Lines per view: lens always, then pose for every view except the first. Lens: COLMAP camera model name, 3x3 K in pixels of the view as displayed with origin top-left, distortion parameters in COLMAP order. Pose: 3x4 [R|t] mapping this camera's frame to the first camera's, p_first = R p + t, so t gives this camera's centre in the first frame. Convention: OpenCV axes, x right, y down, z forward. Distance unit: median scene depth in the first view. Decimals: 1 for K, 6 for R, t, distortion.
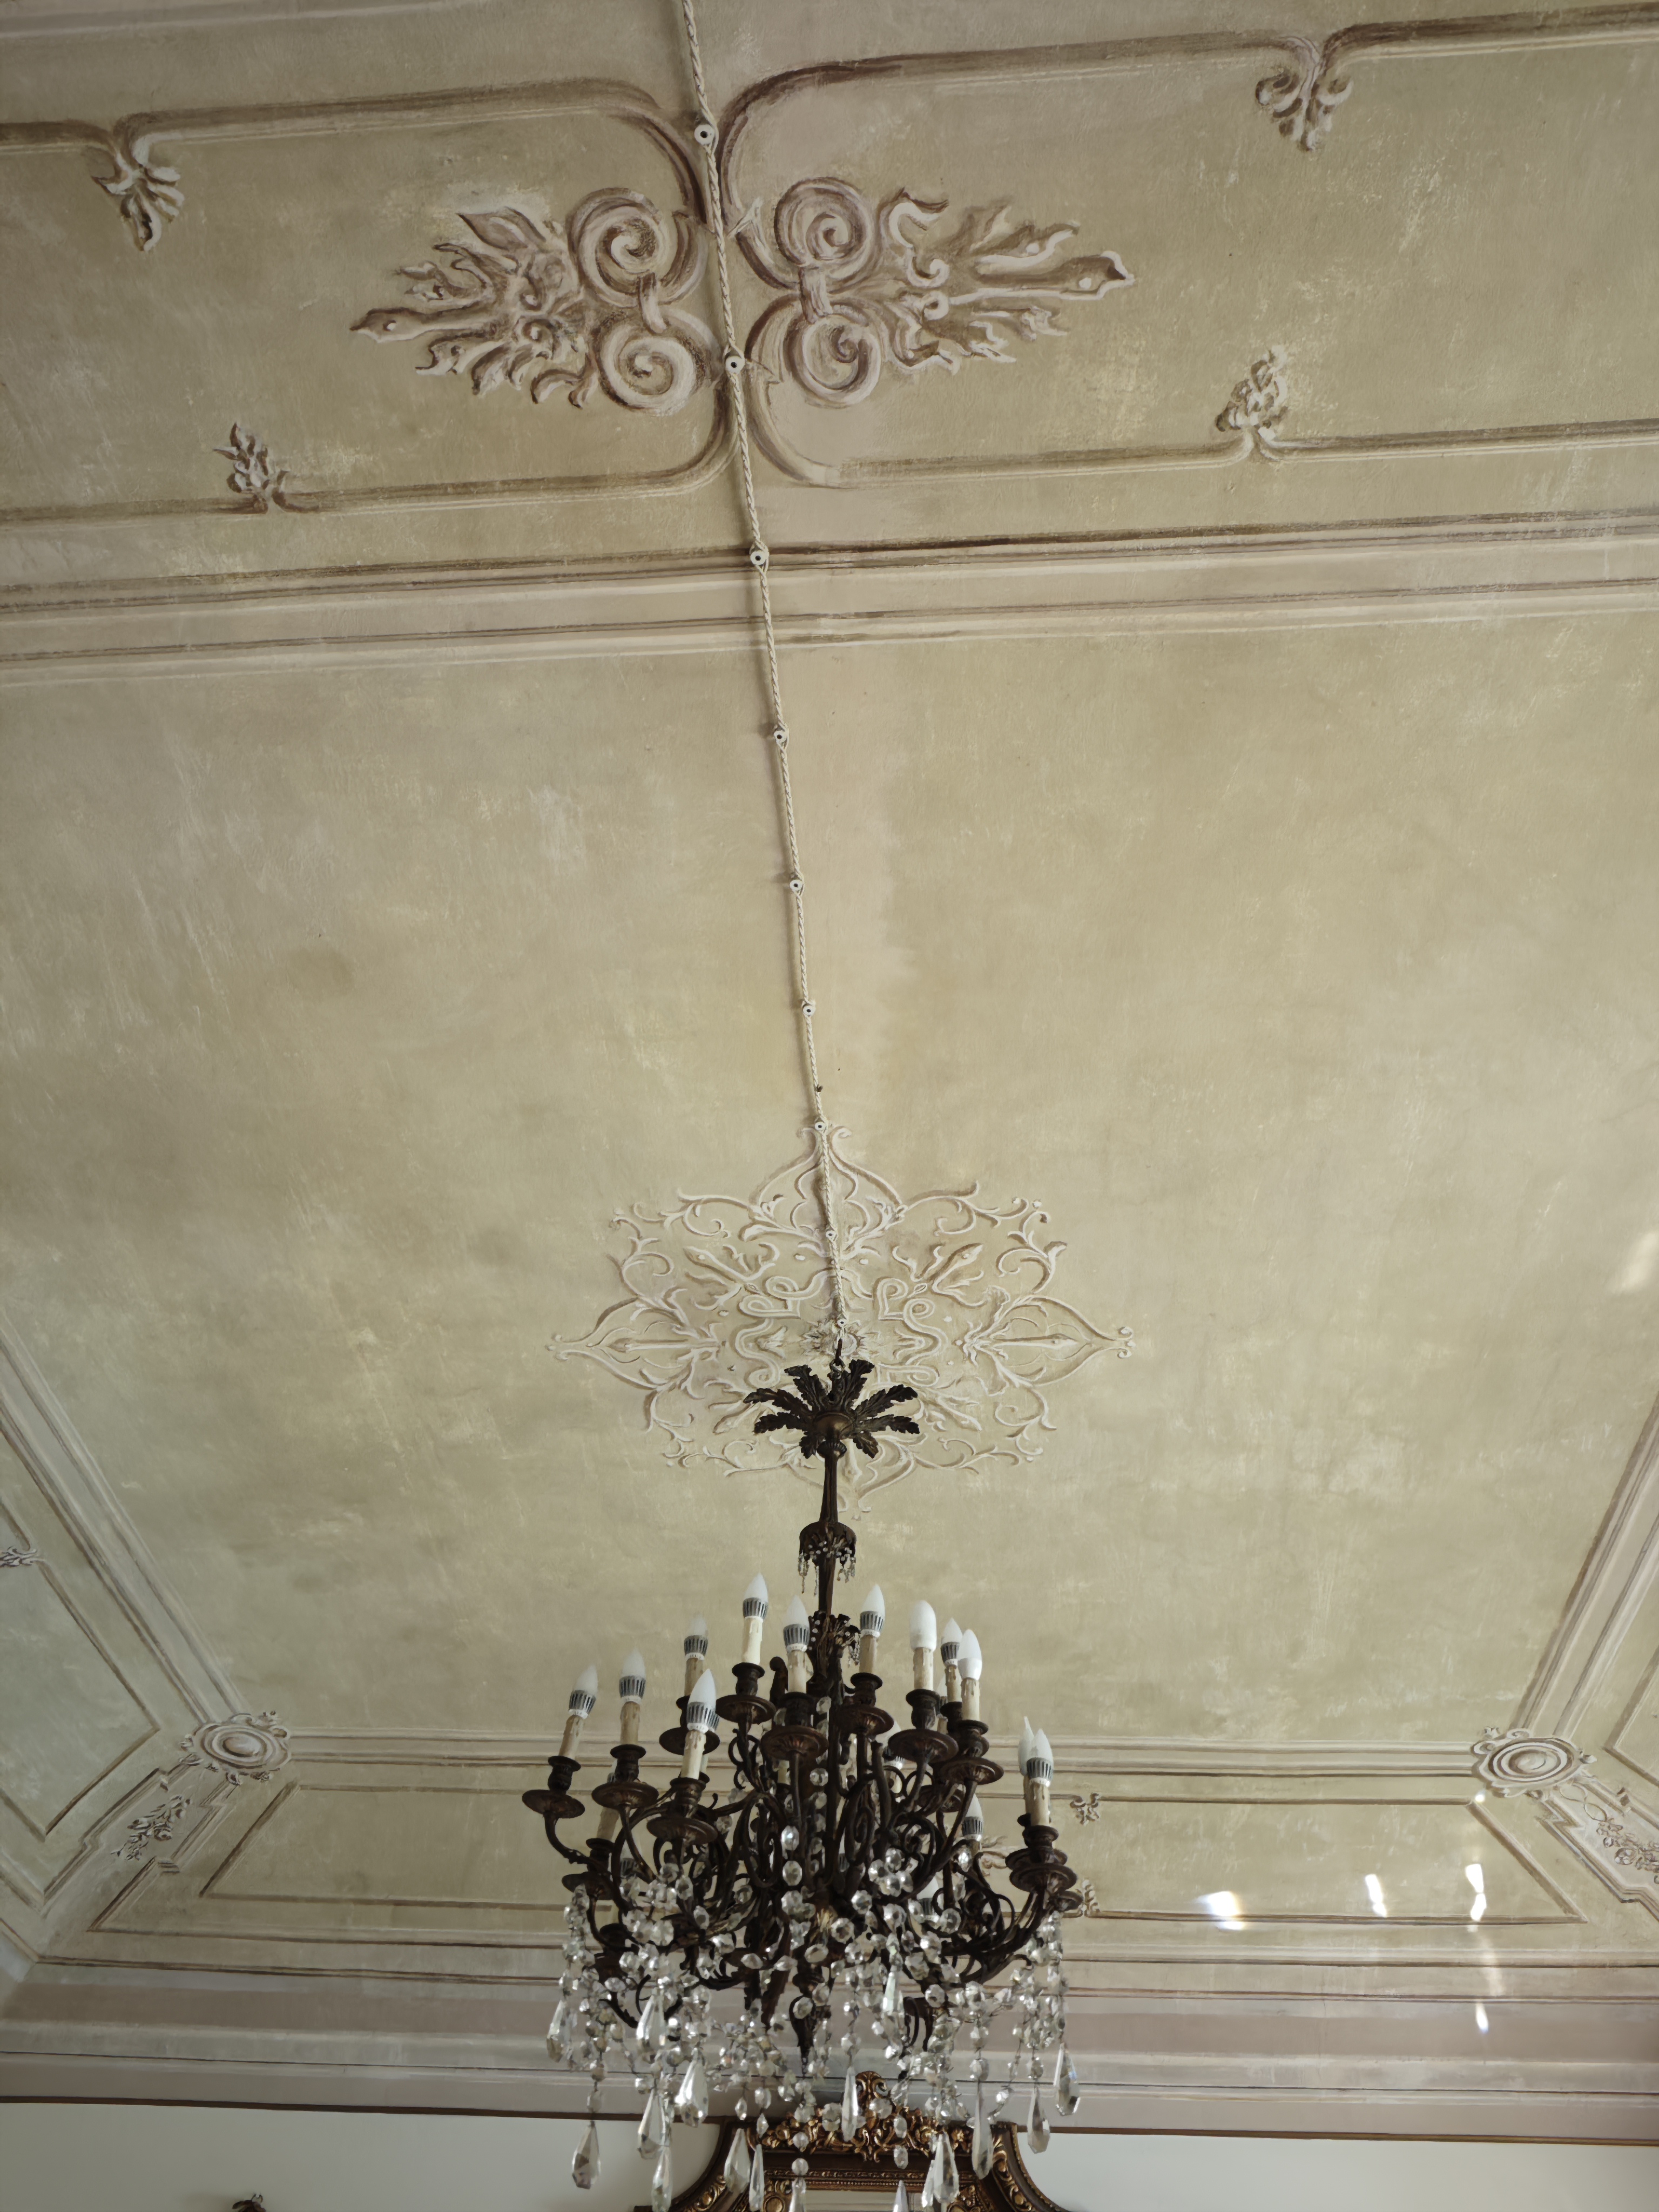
lens RADIAL K [[1524.6, 0, 836.0], [0, 1524.6, 1096.1], [0, 0, 1]] dist [0.014125, -0.034969]
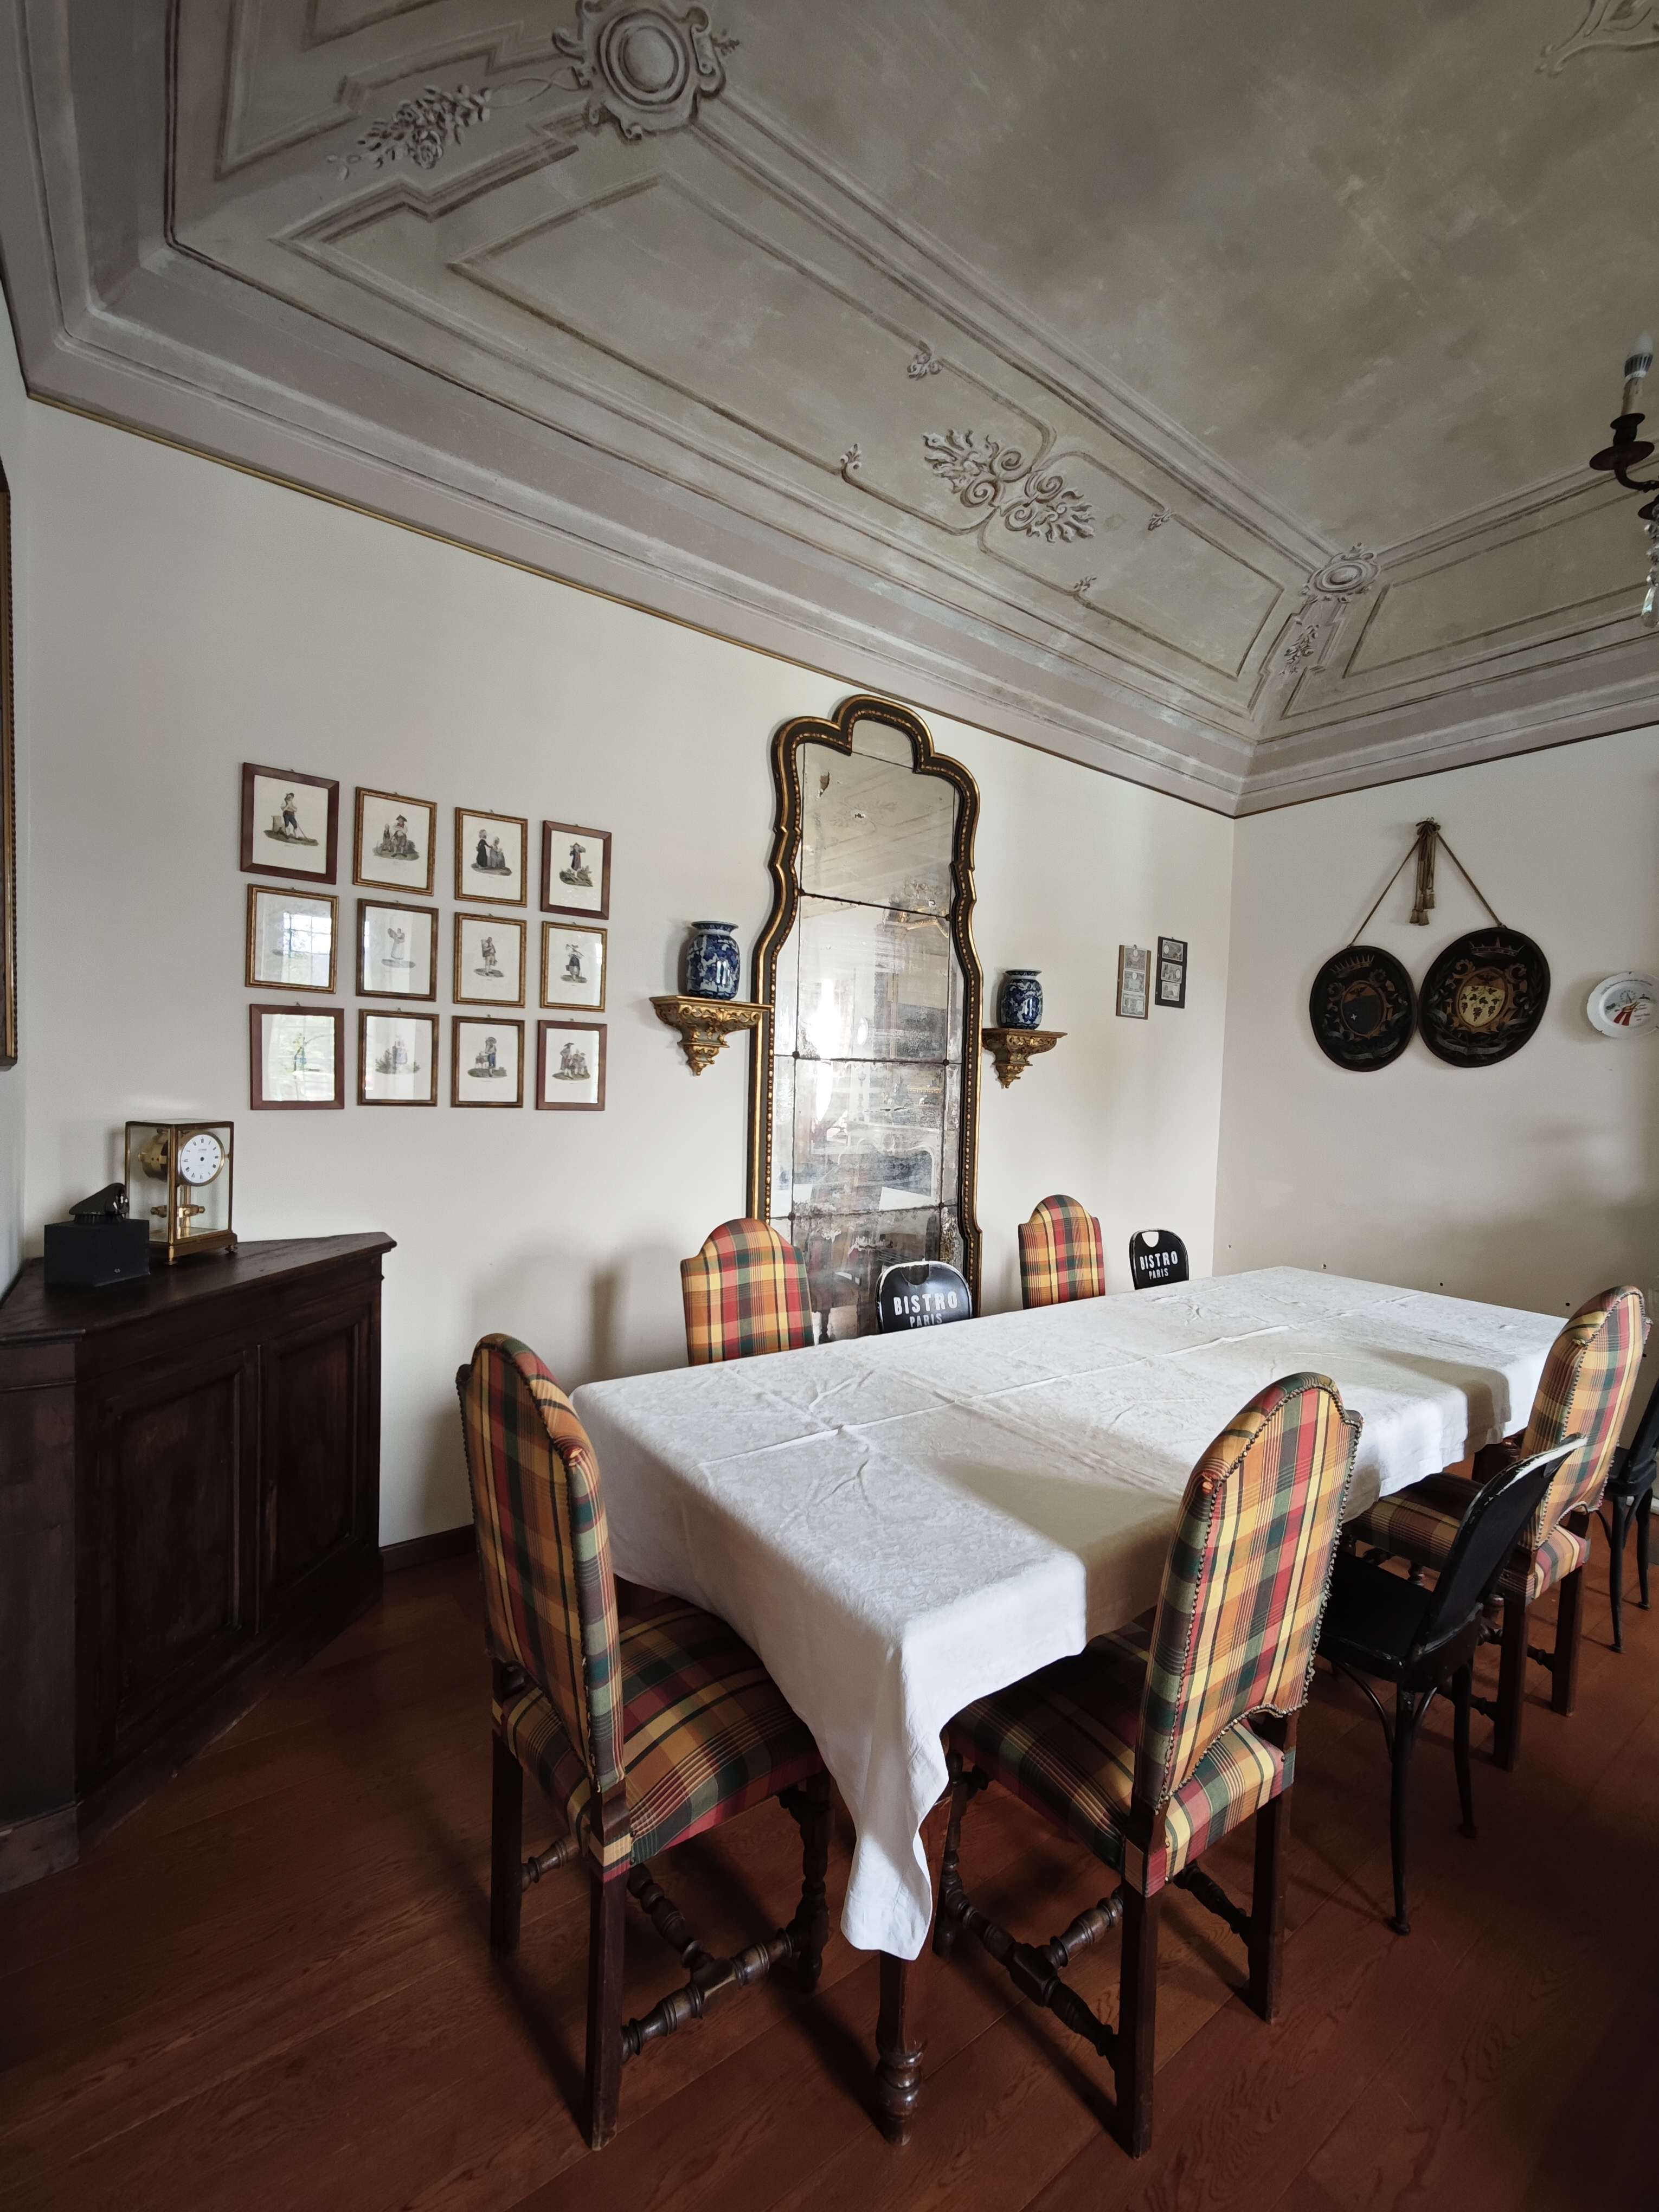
lens RADIAL K [[917.6, 0, 826.3], [0, 917.6, 1117.3], [0, 0, 1]] dist [-0.001499, 0.000373]
pose [[0.635068, 0.013922, -0.772330, -0.003351], [0.581111, 0.650114, 0.489552, 0.034022], [0.508918, -0.759709, 0.404777, -0.050824]]
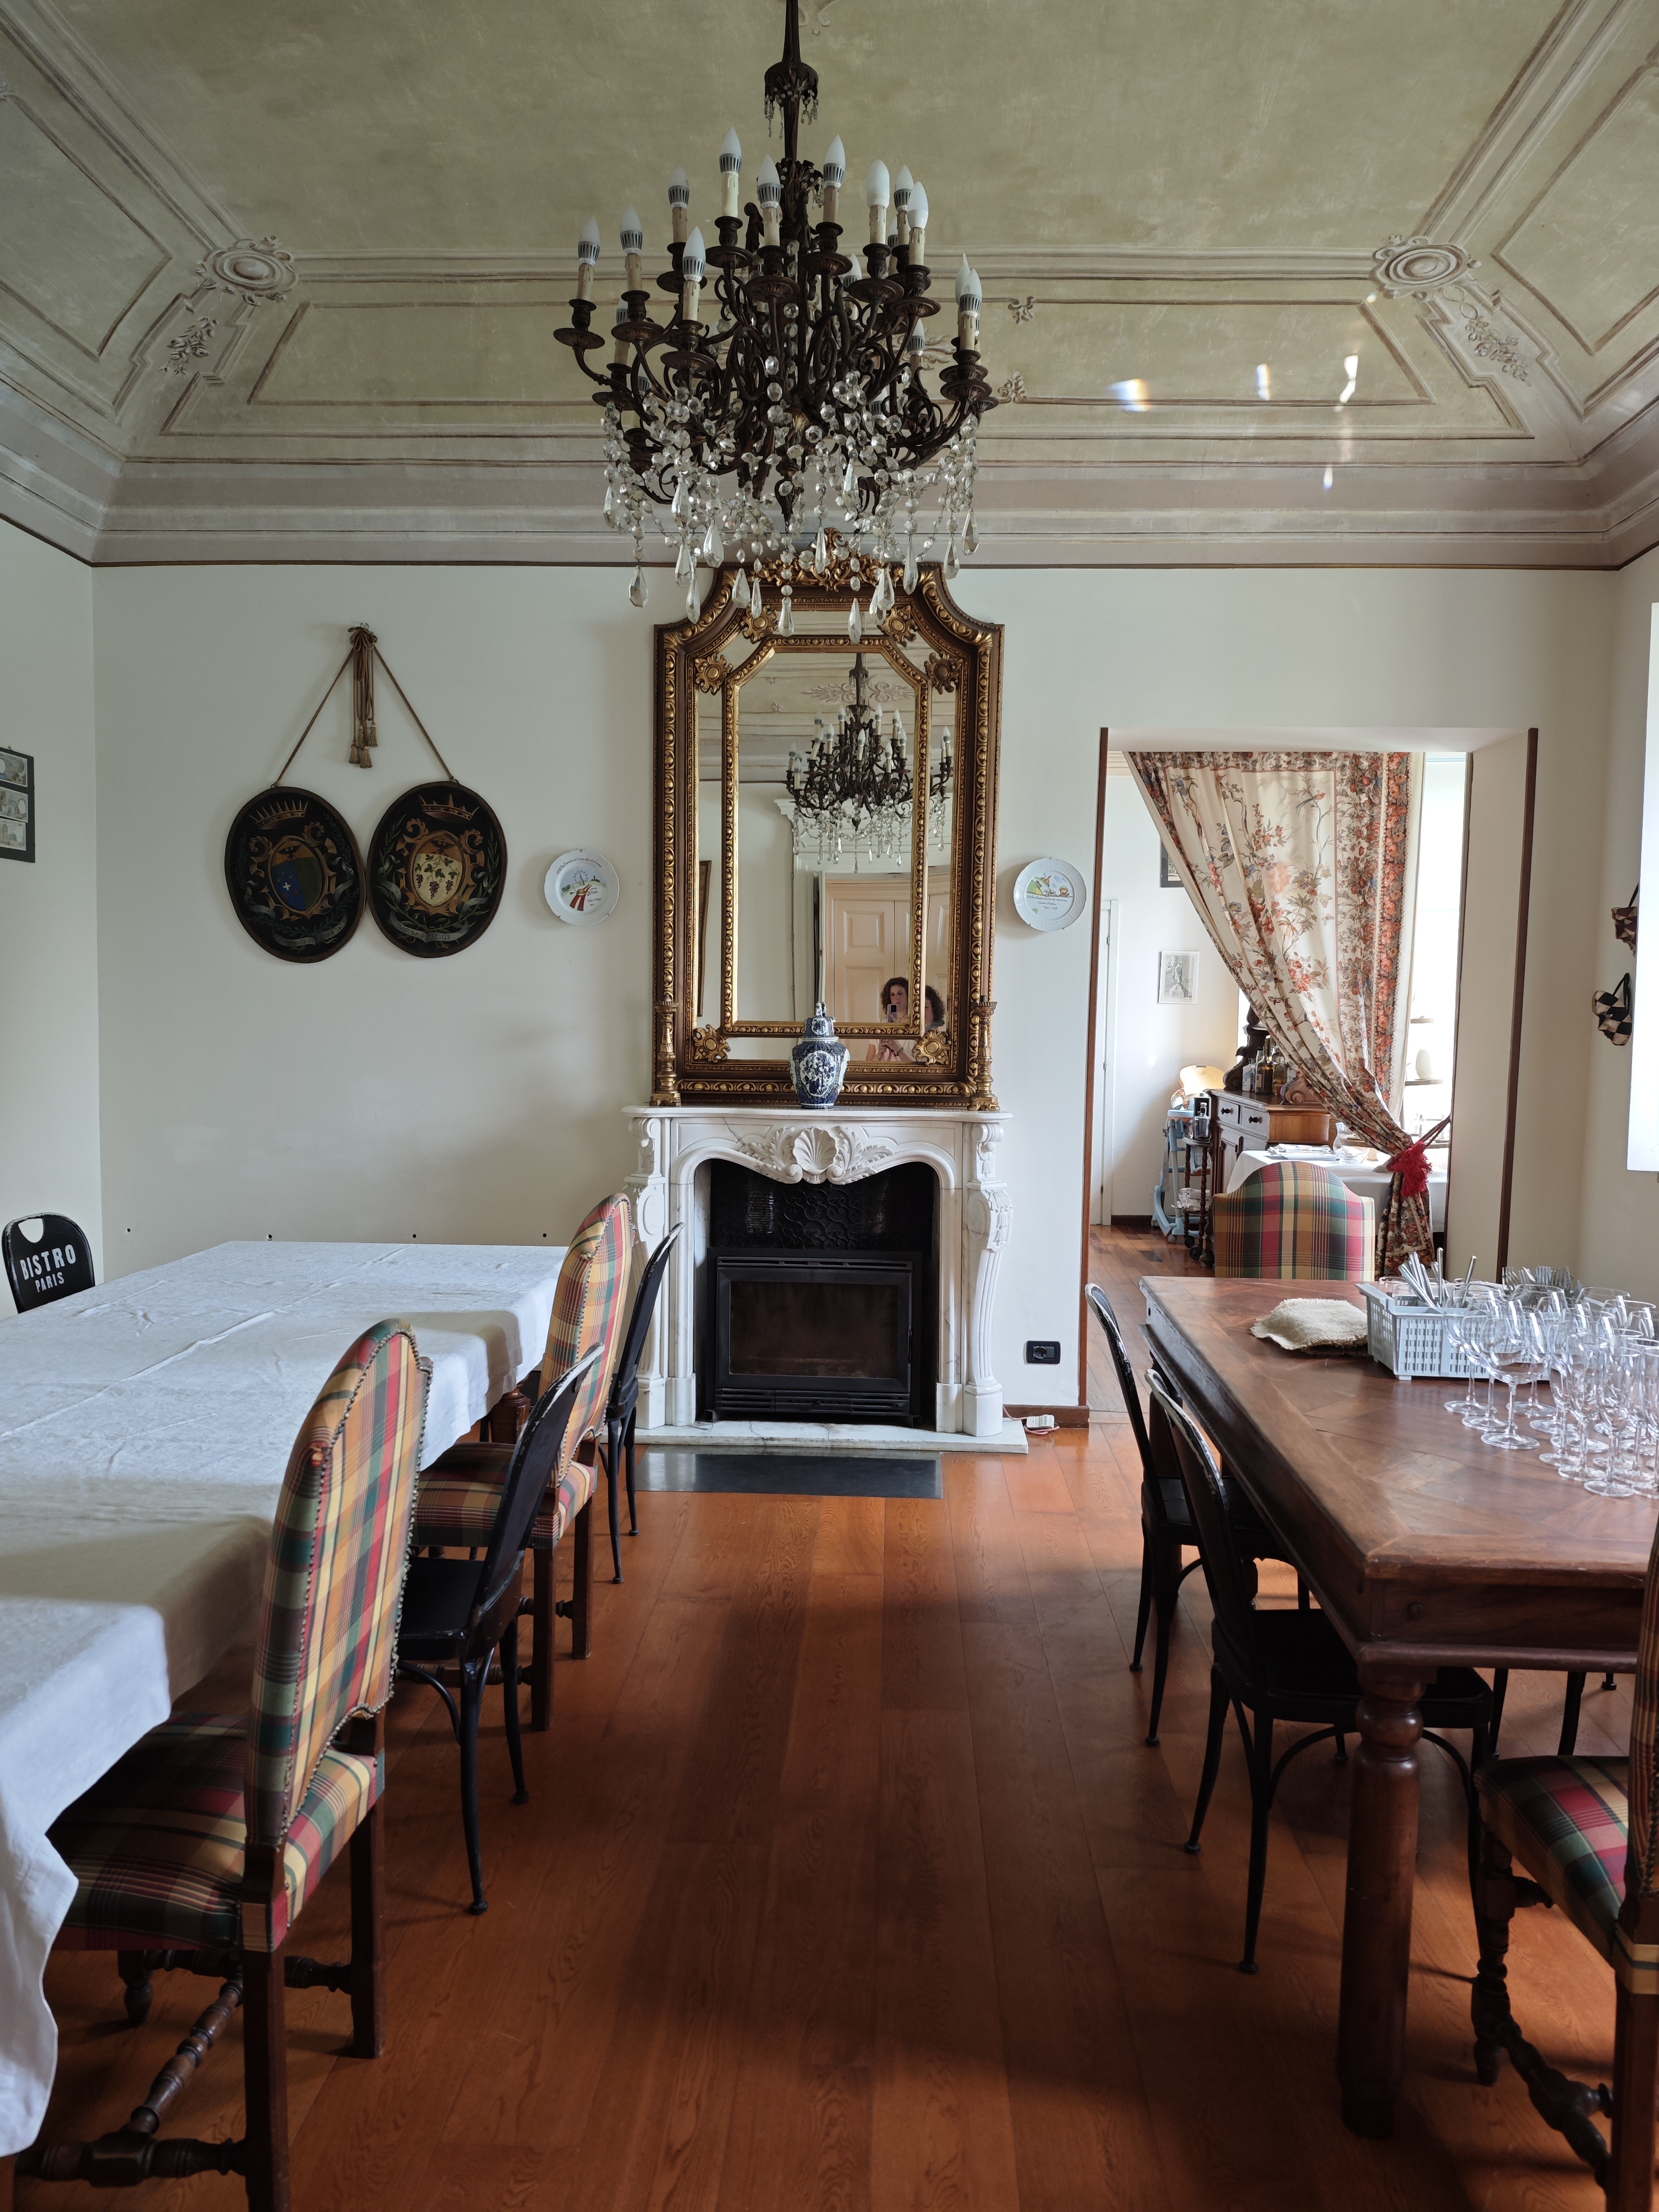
lens RADIAL K [[1517.0, 0, 830.8], [0, 1517.0, 1106.8], [0, 0, 1]] dist [0.009092, -0.034373]
pose [[0.999588, -0.025211, 0.013741, -0.007892], [0.003928, 0.594139, 0.804353, -0.099417], [-0.028443, -0.803967, 0.593993, -0.153623]]
